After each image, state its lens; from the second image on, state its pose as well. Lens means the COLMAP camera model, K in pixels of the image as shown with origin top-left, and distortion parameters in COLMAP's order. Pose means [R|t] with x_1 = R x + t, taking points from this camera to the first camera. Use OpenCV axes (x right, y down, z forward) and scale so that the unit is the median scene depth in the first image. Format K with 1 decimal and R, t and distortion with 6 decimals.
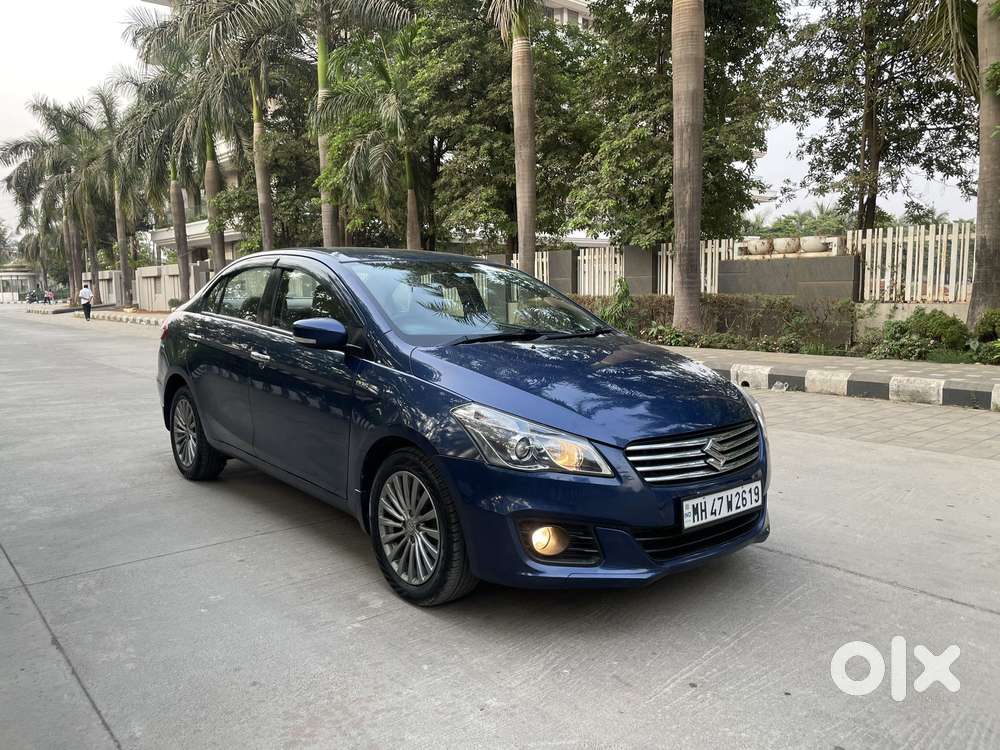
lens RADIAL K [[762.7, 0, 509.1], [0, 762.7, 371.3], [0, 0, 1]] dist [0.087491, -0.128843]
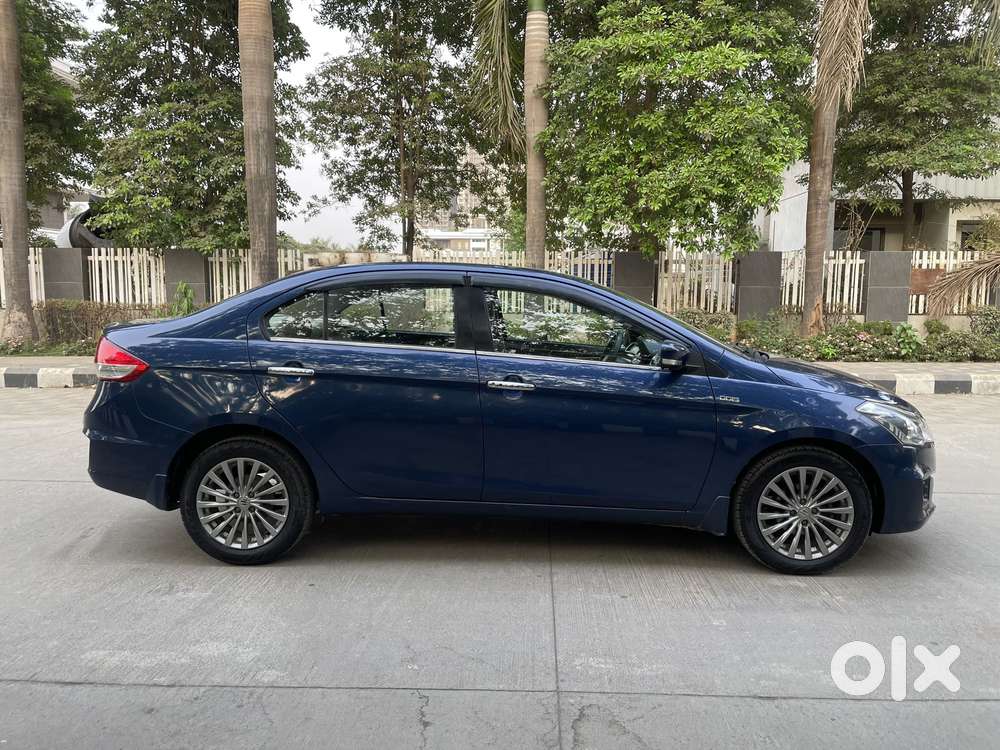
lens RADIAL K [[757.4, 0, 511.0], [0, 757.4, 373.1], [0, 0, 1]] dist [0.090105, -0.126581]
pose [[0.668122, -0.066054, 0.741114, -0.288018], [0.068390, 0.997287, 0.027231, -0.017212], [-0.740902, 0.032491, 0.670827, 0.117458]]
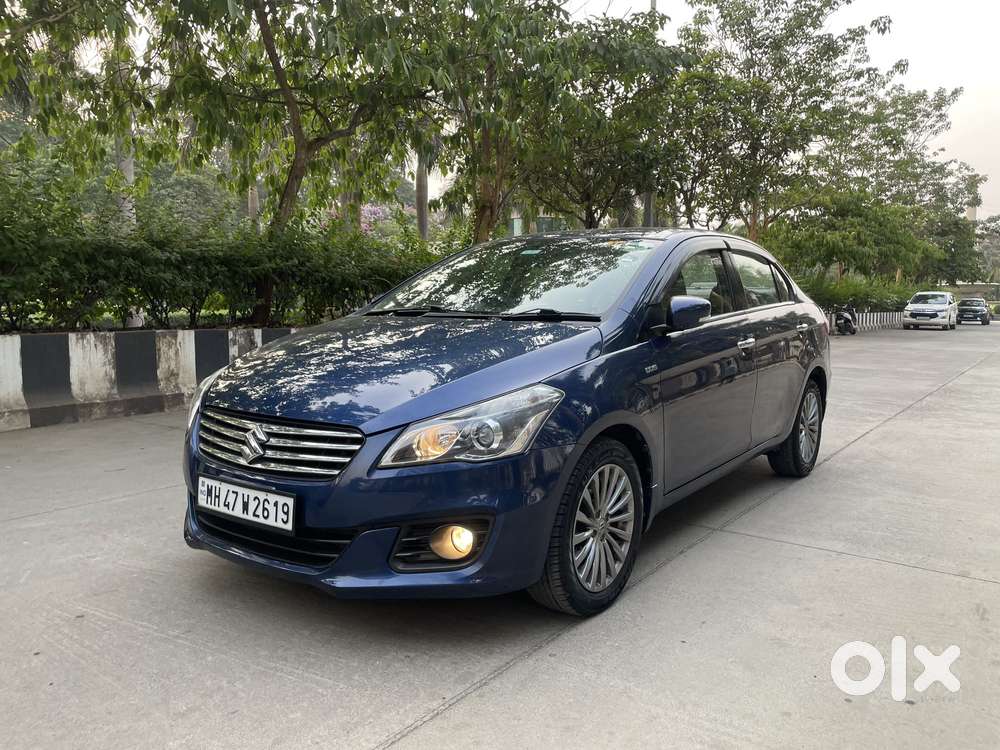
lens RADIAL K [[762.7, 0, 509.1], [0, 762.7, 371.3], [0, 0, 1]] dist [0.087491, -0.128843]
pose [[0.247787, 0.092494, -0.964389, 0.244651], [-0.110205, 0.991662, 0.066794, -0.012751], [0.962526, 0.089730, 0.255914, 0.222041]]
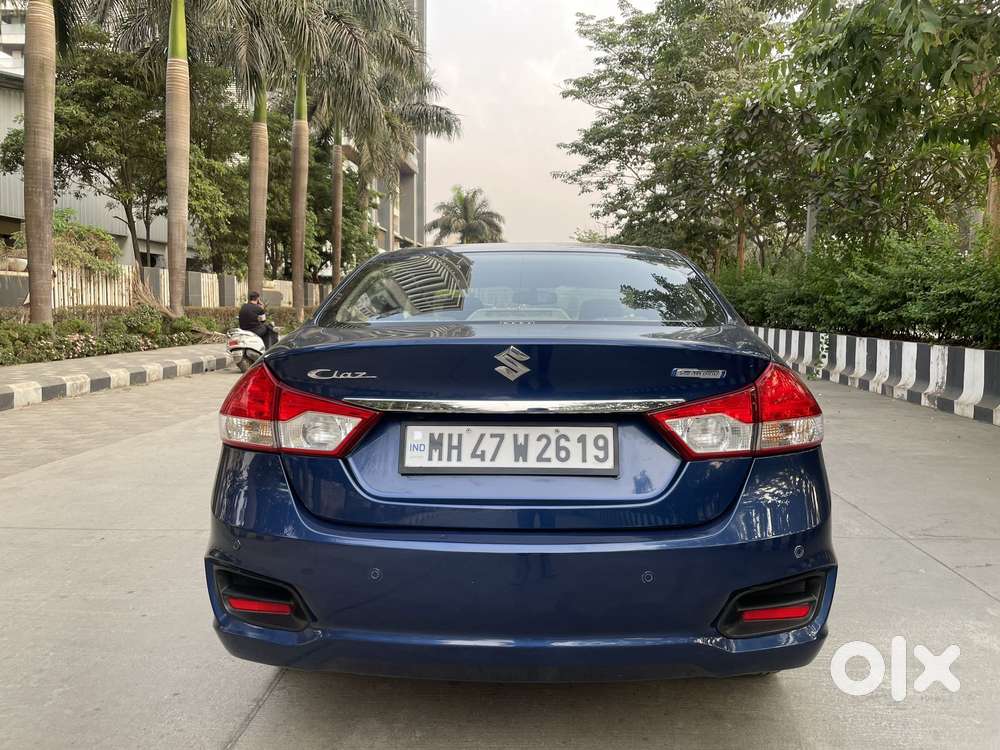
lens RADIAL K [[763.2, 0, 512.0], [0, 763.2, 379.8], [0, 0, 1]] dist [0.084051, -0.129596]
pose [[-0.732935, -0.063228, 0.677353, -0.235912], [0.069250, 0.983565, 0.166744, -0.055790], [-0.676764, 0.169120, -0.716511, 0.542795]]
